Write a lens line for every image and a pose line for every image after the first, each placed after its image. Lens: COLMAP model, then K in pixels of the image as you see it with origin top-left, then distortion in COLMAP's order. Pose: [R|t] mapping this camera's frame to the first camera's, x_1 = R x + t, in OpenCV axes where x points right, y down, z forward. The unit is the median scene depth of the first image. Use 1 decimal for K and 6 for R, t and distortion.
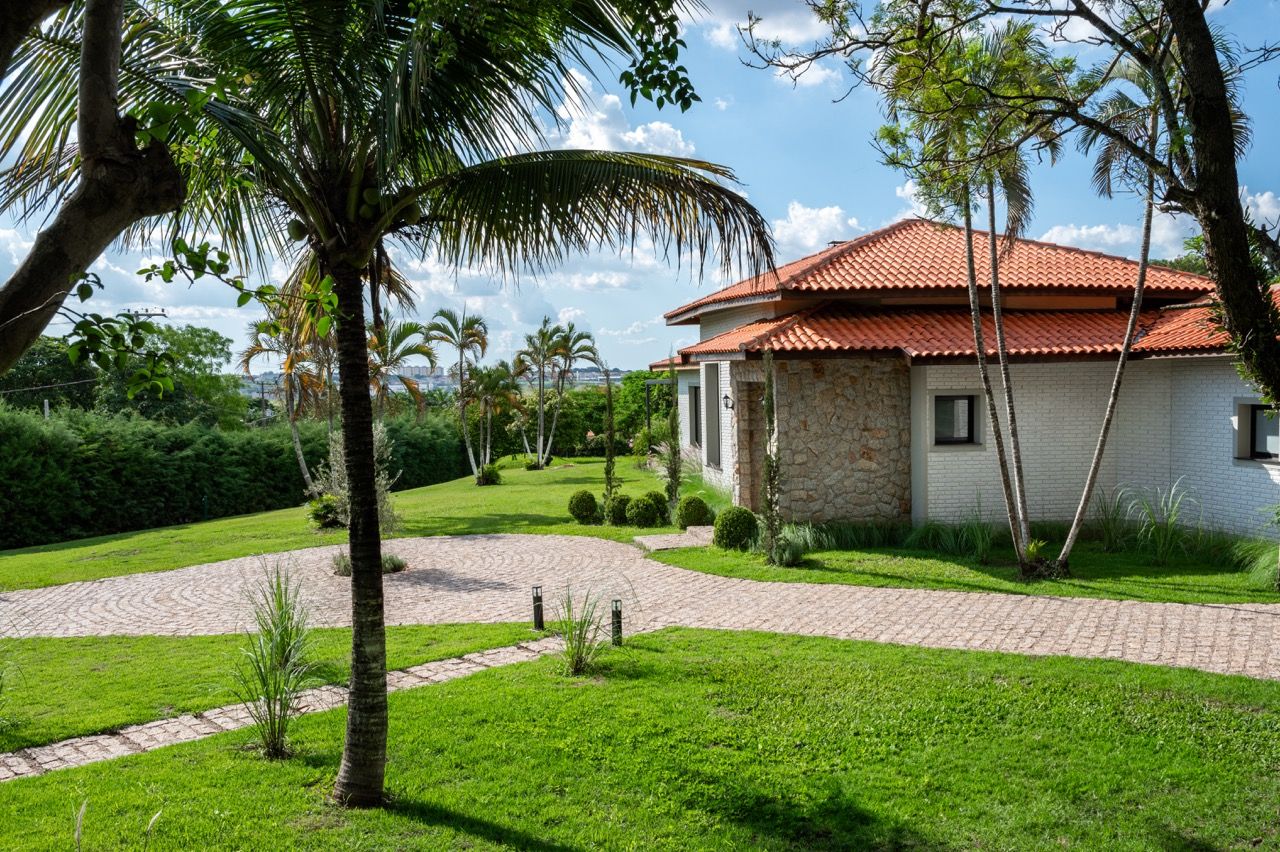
lens RADIAL K [[1098.4, 0, 592.4], [0, 1098.4, 472.6], [0, 0, 1]] dist [0.005517, -0.000341]
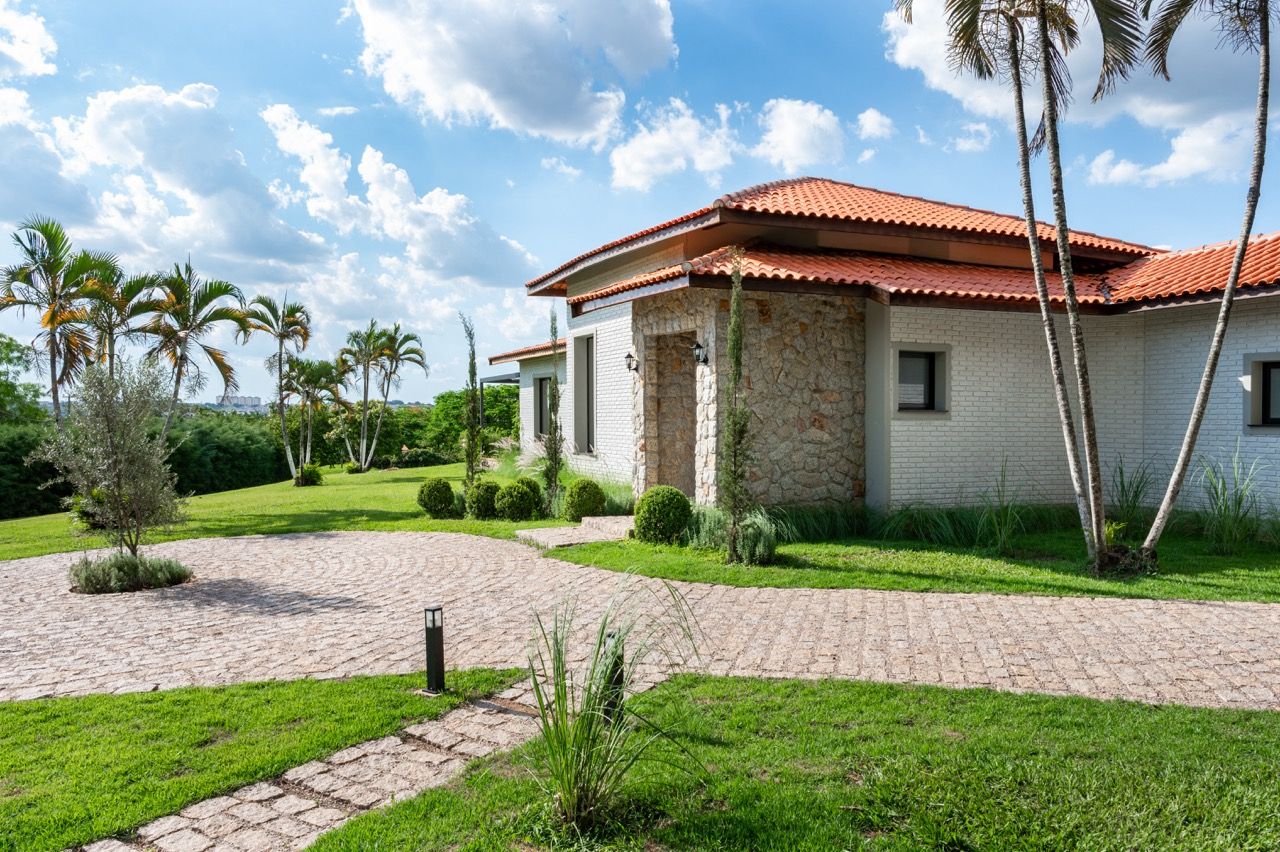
lens RADIAL K [[932.1, 0, 617.3], [0, 932.1, 429.5], [0, 0, 1]] dist [0.002908, 0.005230]
pose [[0.973289, 0.014005, 0.229157, -0.042919], [0.000940, 0.997886, -0.064977, 0.029546], [-0.229582, 0.063457, 0.971218, 0.338927]]
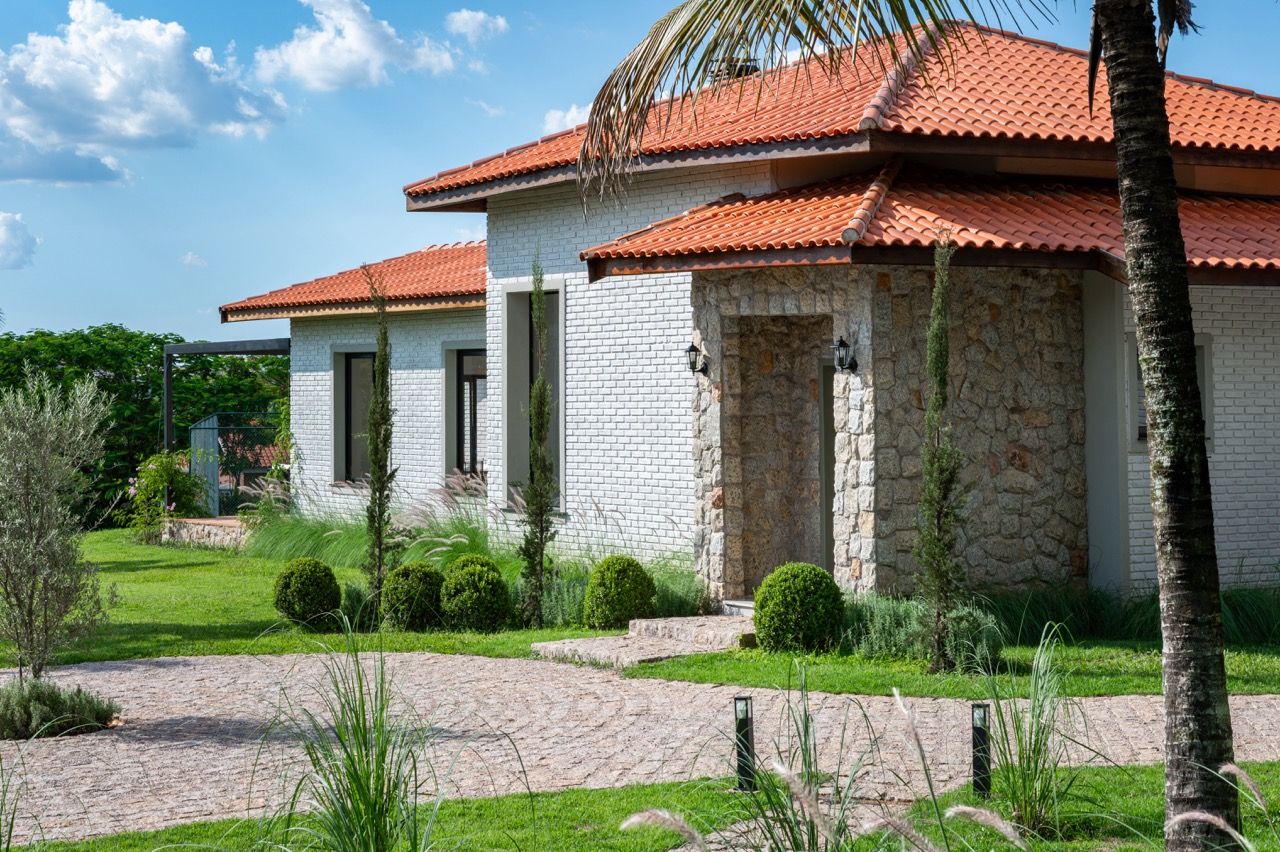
lens RADIAL K [[2480.8, 0, 575.4], [0, 2480.8, 250.4], [0, 0, 1]] dist [0.007138, -0.110673]
pose [[0.930740, 0.030347, 0.364421, -0.326615], [0.020607, 0.990614, -0.135126, 0.034978], [-0.365101, 0.133277, 0.921379, 0.004117]]
